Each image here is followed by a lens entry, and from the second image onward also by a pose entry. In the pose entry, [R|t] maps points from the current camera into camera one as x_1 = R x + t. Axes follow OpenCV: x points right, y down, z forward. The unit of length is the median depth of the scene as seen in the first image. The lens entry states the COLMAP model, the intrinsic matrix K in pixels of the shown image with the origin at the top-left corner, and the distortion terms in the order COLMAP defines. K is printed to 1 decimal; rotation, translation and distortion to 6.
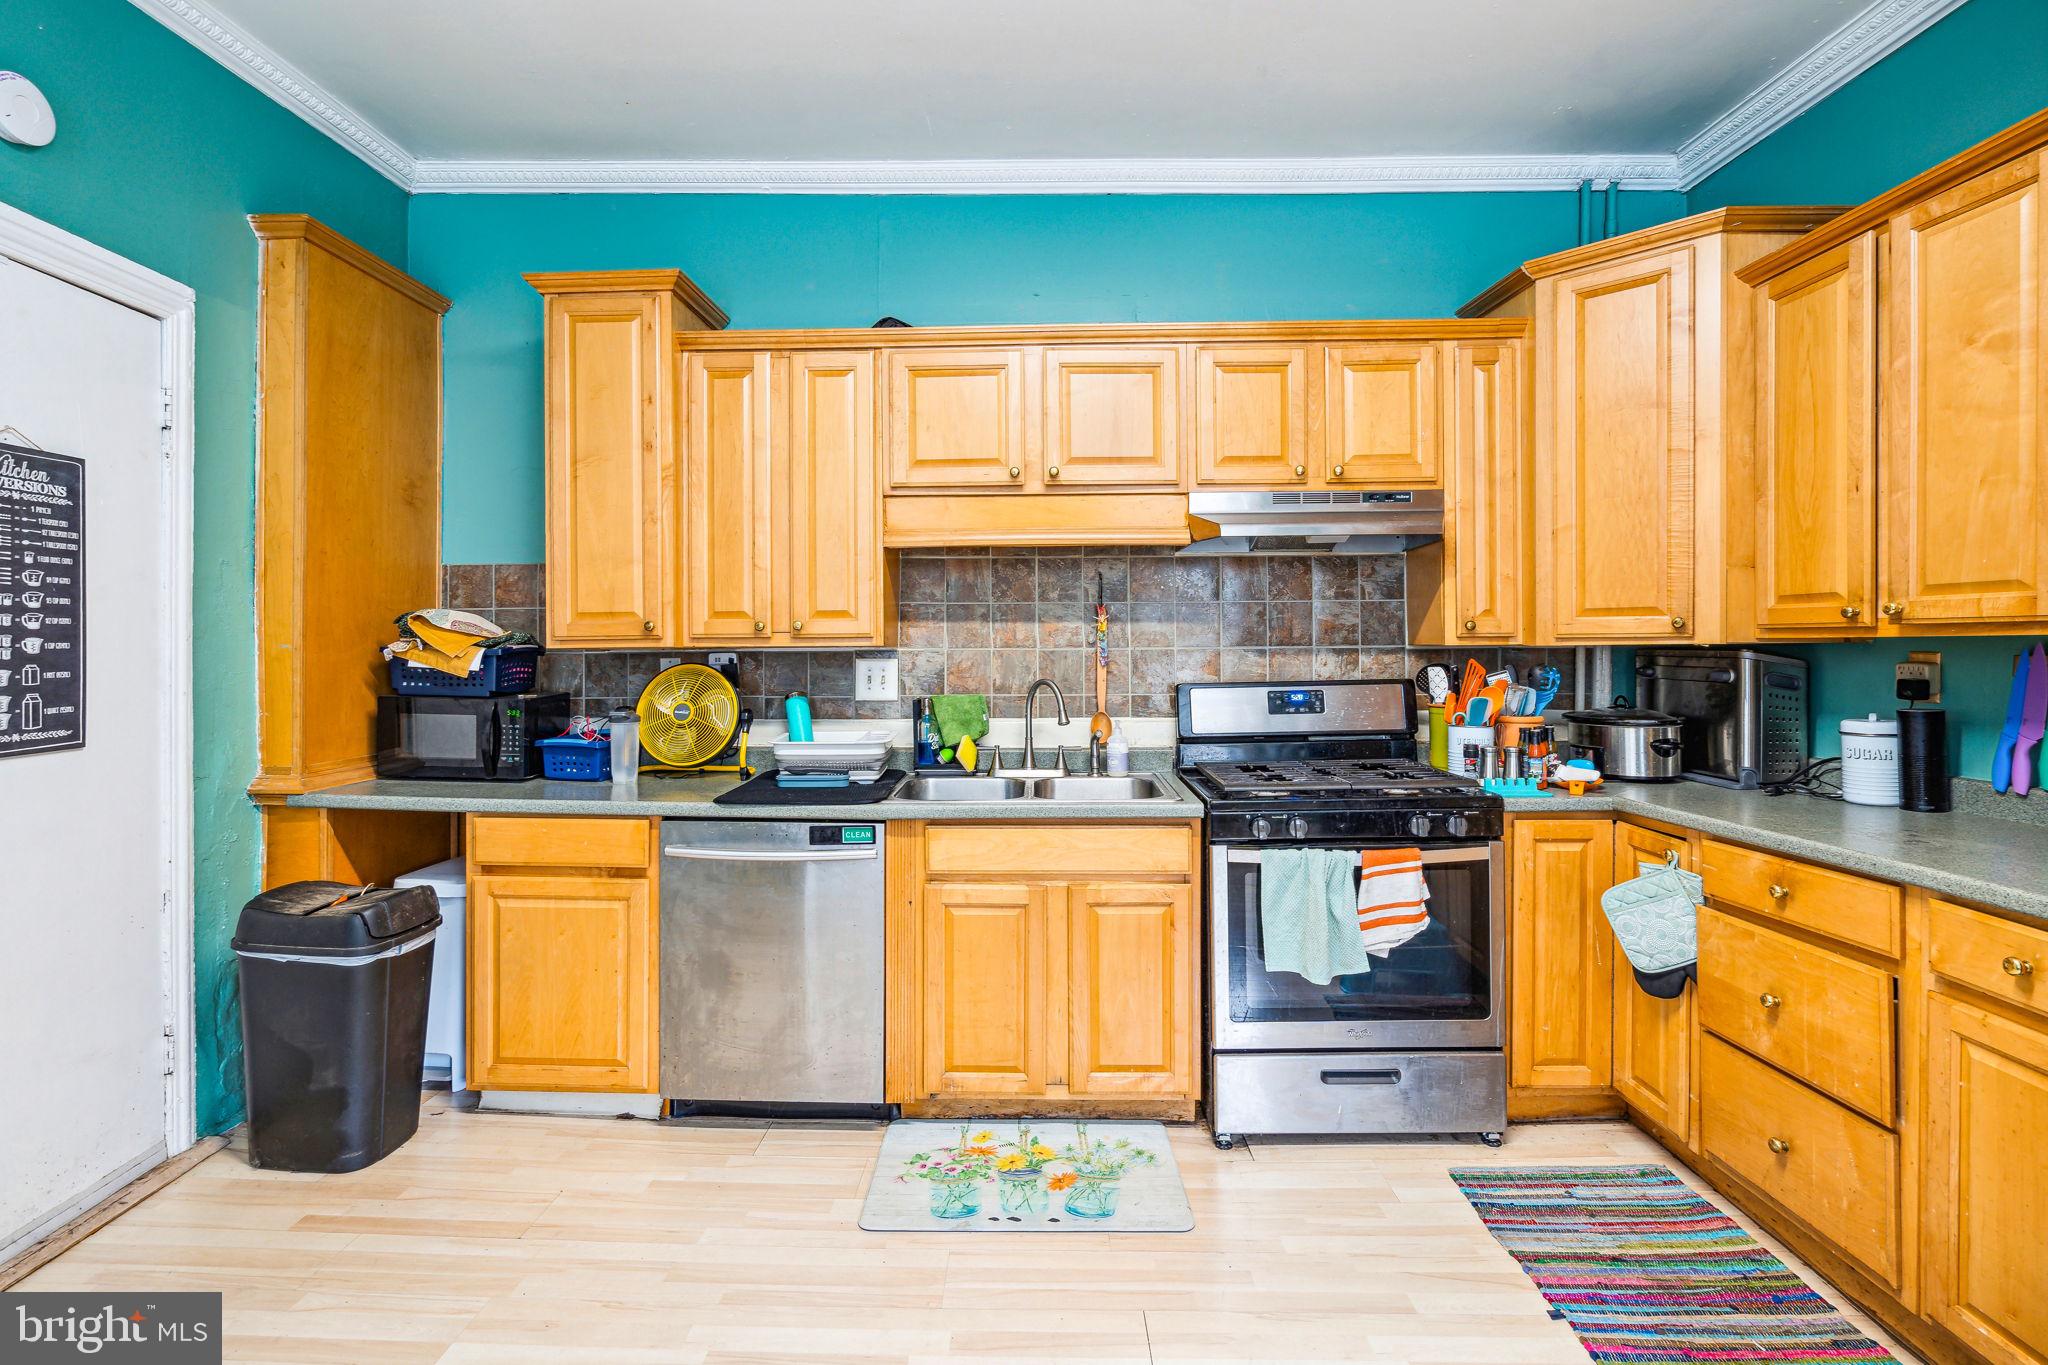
lens RADIAL K [[938.1, 0, 1022.9], [0, 938.1, 654.5], [0, 0, 1]] dist [-0.002876, 0.001530]
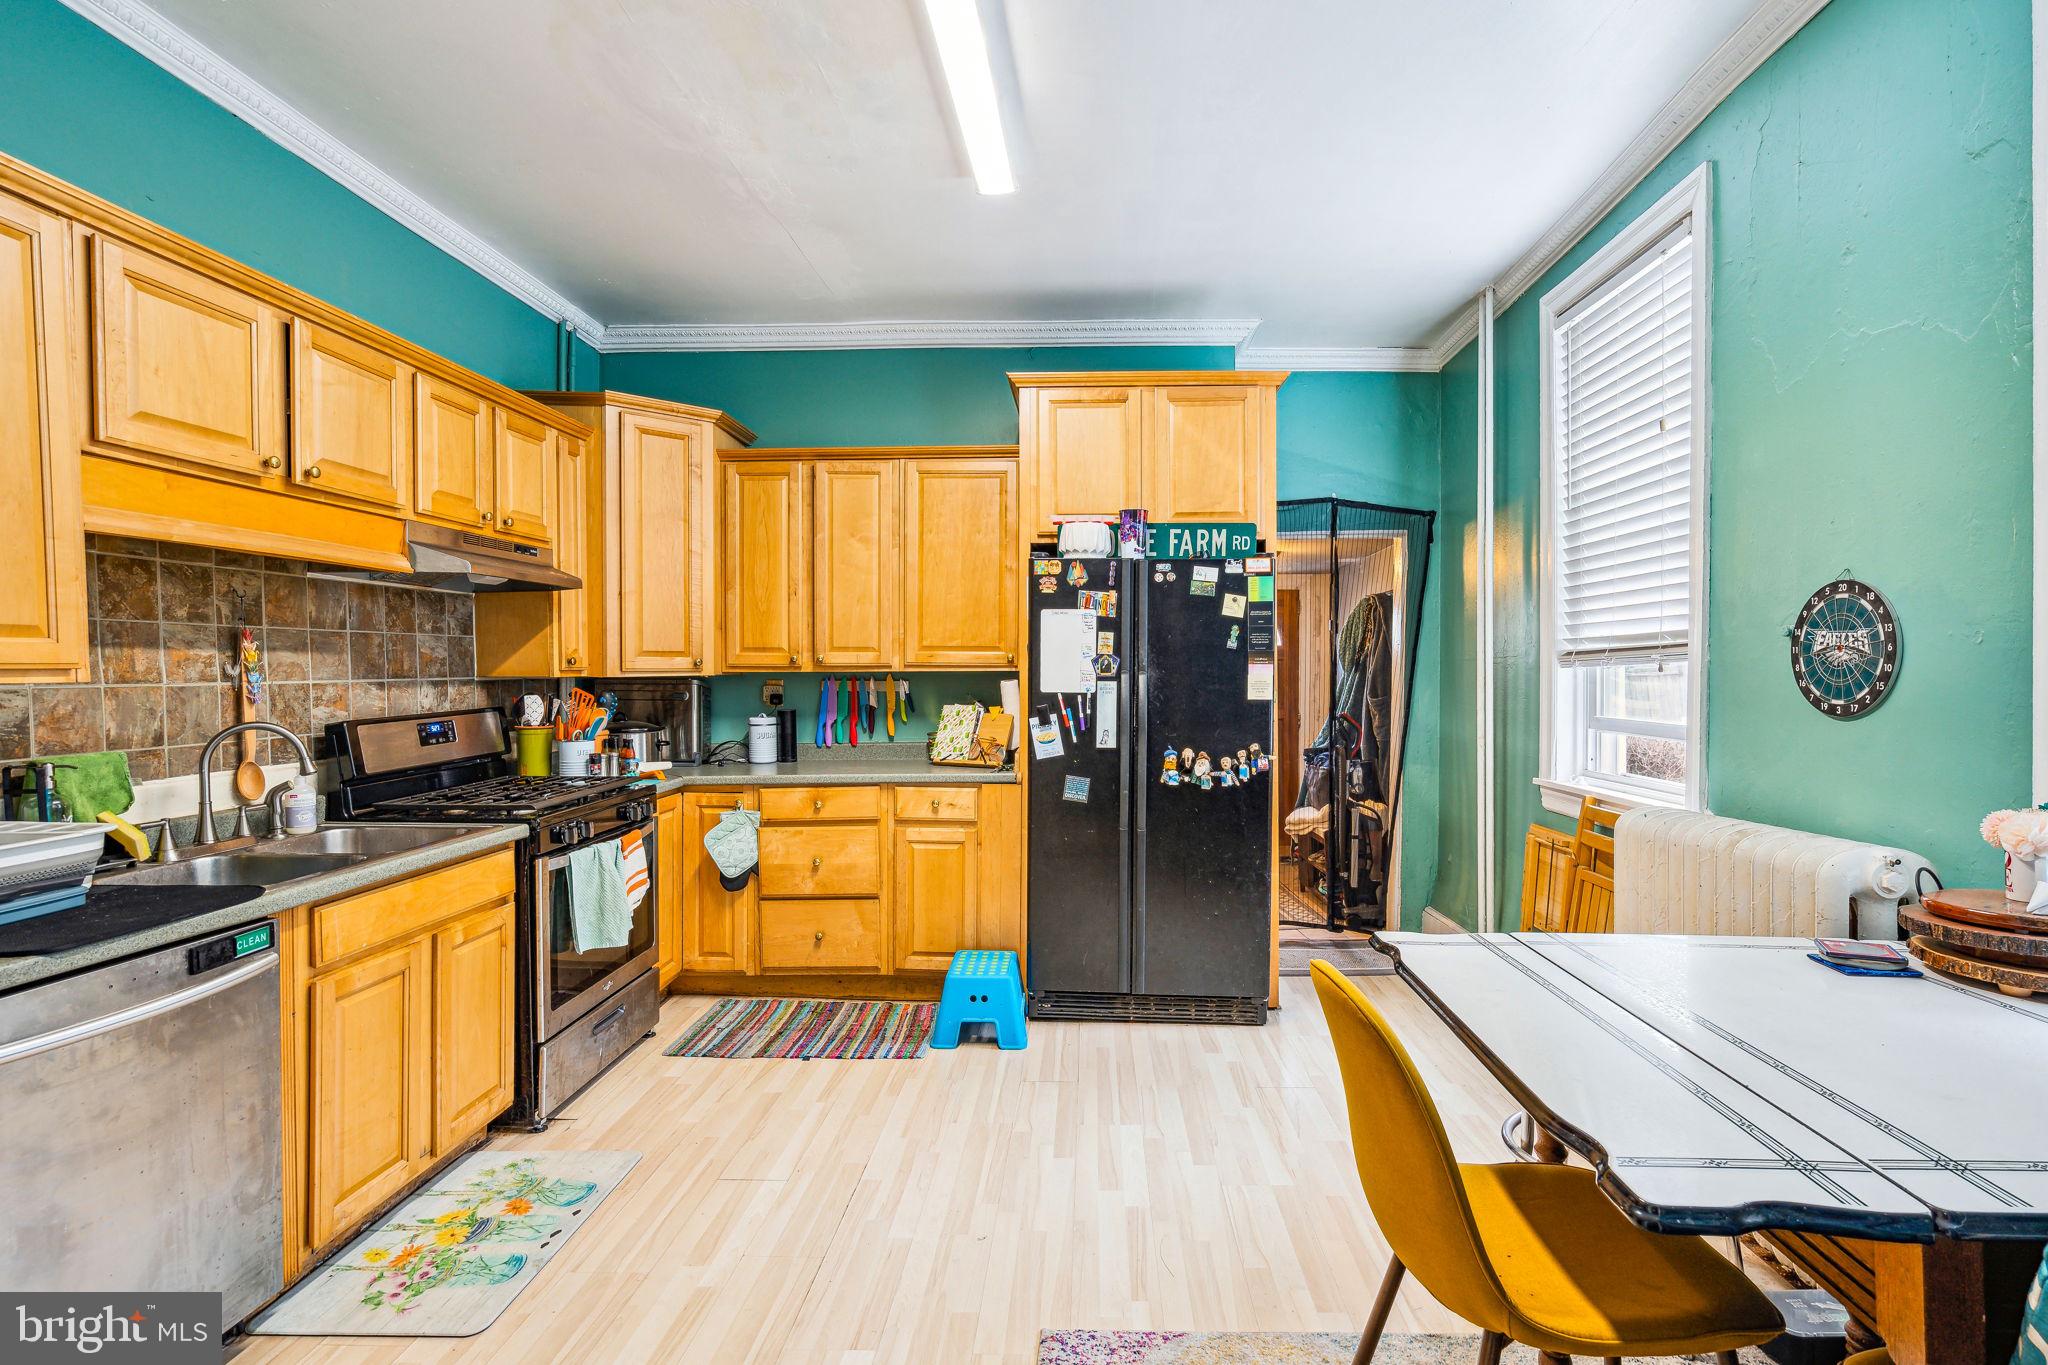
lens RADIAL K [[1016.3, 0, 1028.0], [0, 1016.3, 684.8], [0, 0, 1]] dist [0.001147, -0.000070]
pose [[0.037105, -0.013079, 0.999226, -0.935693], [0.011091, 0.999858, 0.012676, -0.010538], [-0.999250, 0.010612, 0.037245, 0.363913]]
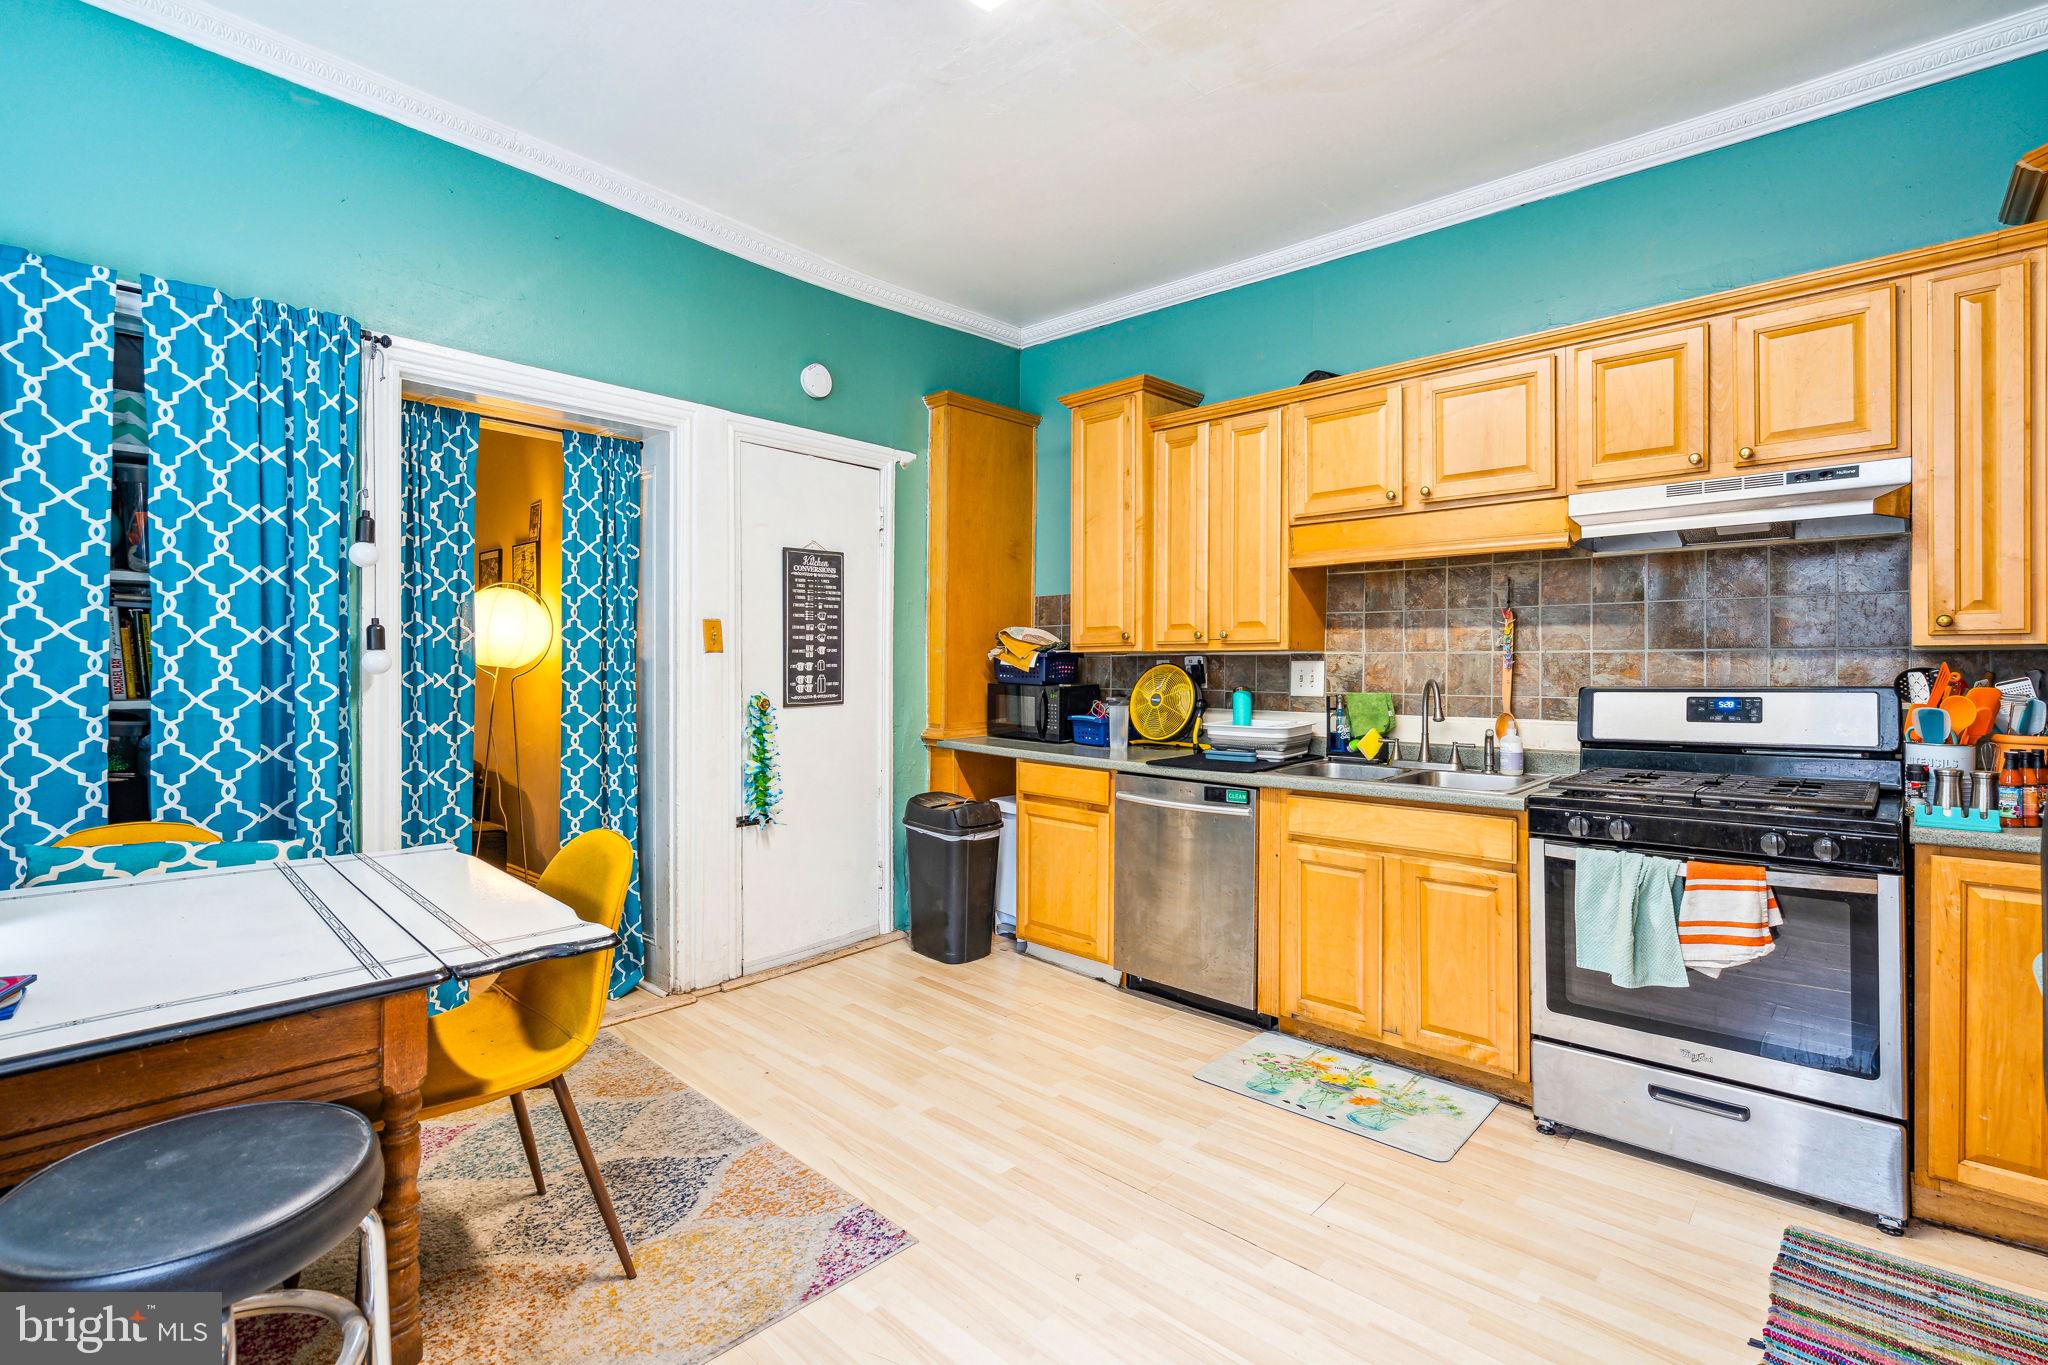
lens RADIAL K [[938.1, 0, 1026.4], [0, 938.1, 672.8], [0, 0, 1]] dist [-0.002876, 0.001530]
pose [[0.745993, 0.011776, -0.665850, 0.459400], [-0.006042, 0.999922, 0.010915, 0.010763], [0.665927, -0.004119, 0.746006, -0.147454]]
